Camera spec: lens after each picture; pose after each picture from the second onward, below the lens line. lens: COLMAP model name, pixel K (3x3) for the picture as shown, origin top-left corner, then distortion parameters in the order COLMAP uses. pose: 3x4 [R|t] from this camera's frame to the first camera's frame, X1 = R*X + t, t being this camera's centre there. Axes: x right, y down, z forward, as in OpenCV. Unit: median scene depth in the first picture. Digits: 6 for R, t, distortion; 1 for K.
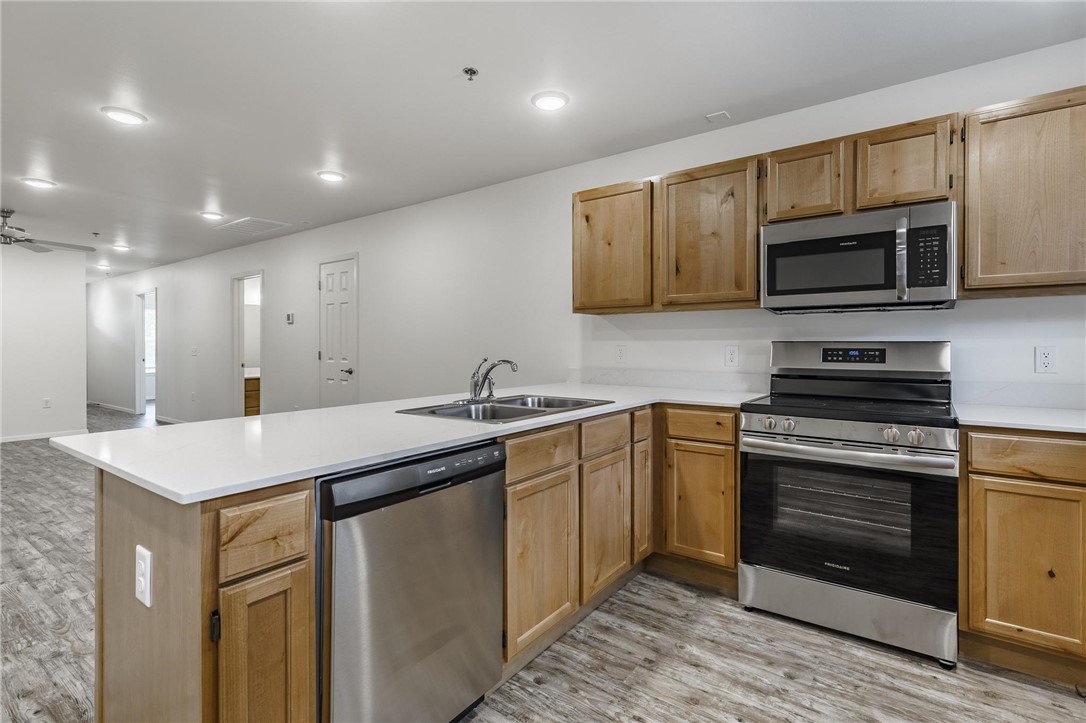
lens RADIAL K [[534.3, 0, 545.0], [0, 534.3, 324.9], [0, 0, 1]] dist [0.000910, 0.000622]
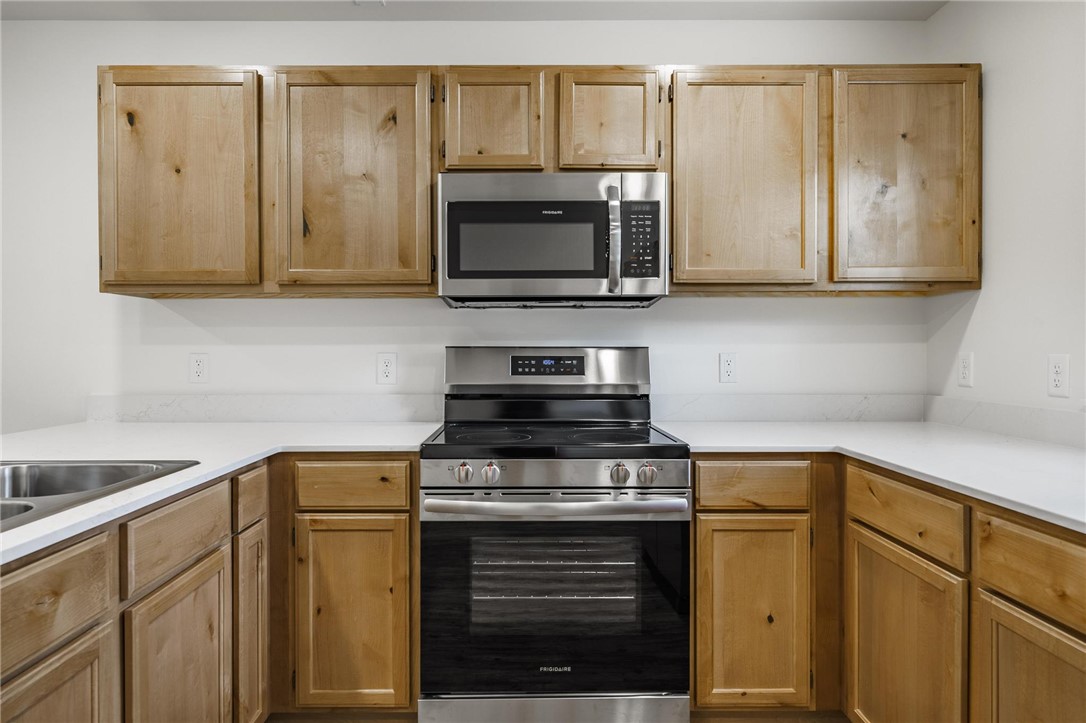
lens RADIAL K [[682.8, 0, 545.2], [0, 682.8, 356.3], [0, 0, 1]] dist [0.001276, 0.000647]
pose [[0.806282, -0.005718, 0.591503, 0.009960], [-0.020601, 0.999075, 0.037740, 0.009398], [-0.591172, -0.042615, 0.805419, 0.273888]]
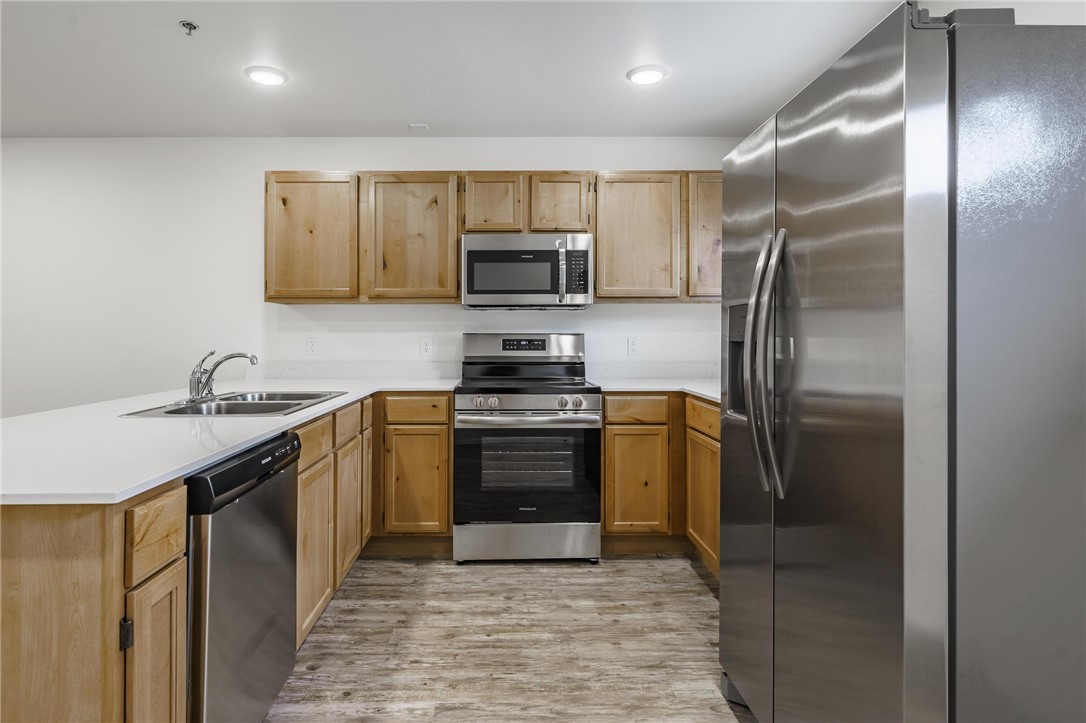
lens RADIAL K [[578.0, 0, 548.0], [0, 578.0, 290.9], [0, 0, 1]] dist [-0.001388, 0.000596]
pose [[0.777872, 0.048460, 0.626551, -0.276359], [-0.021843, 0.998505, -0.050109, -0.002628], [-0.628042, 0.025293, 0.777768, -0.109309]]
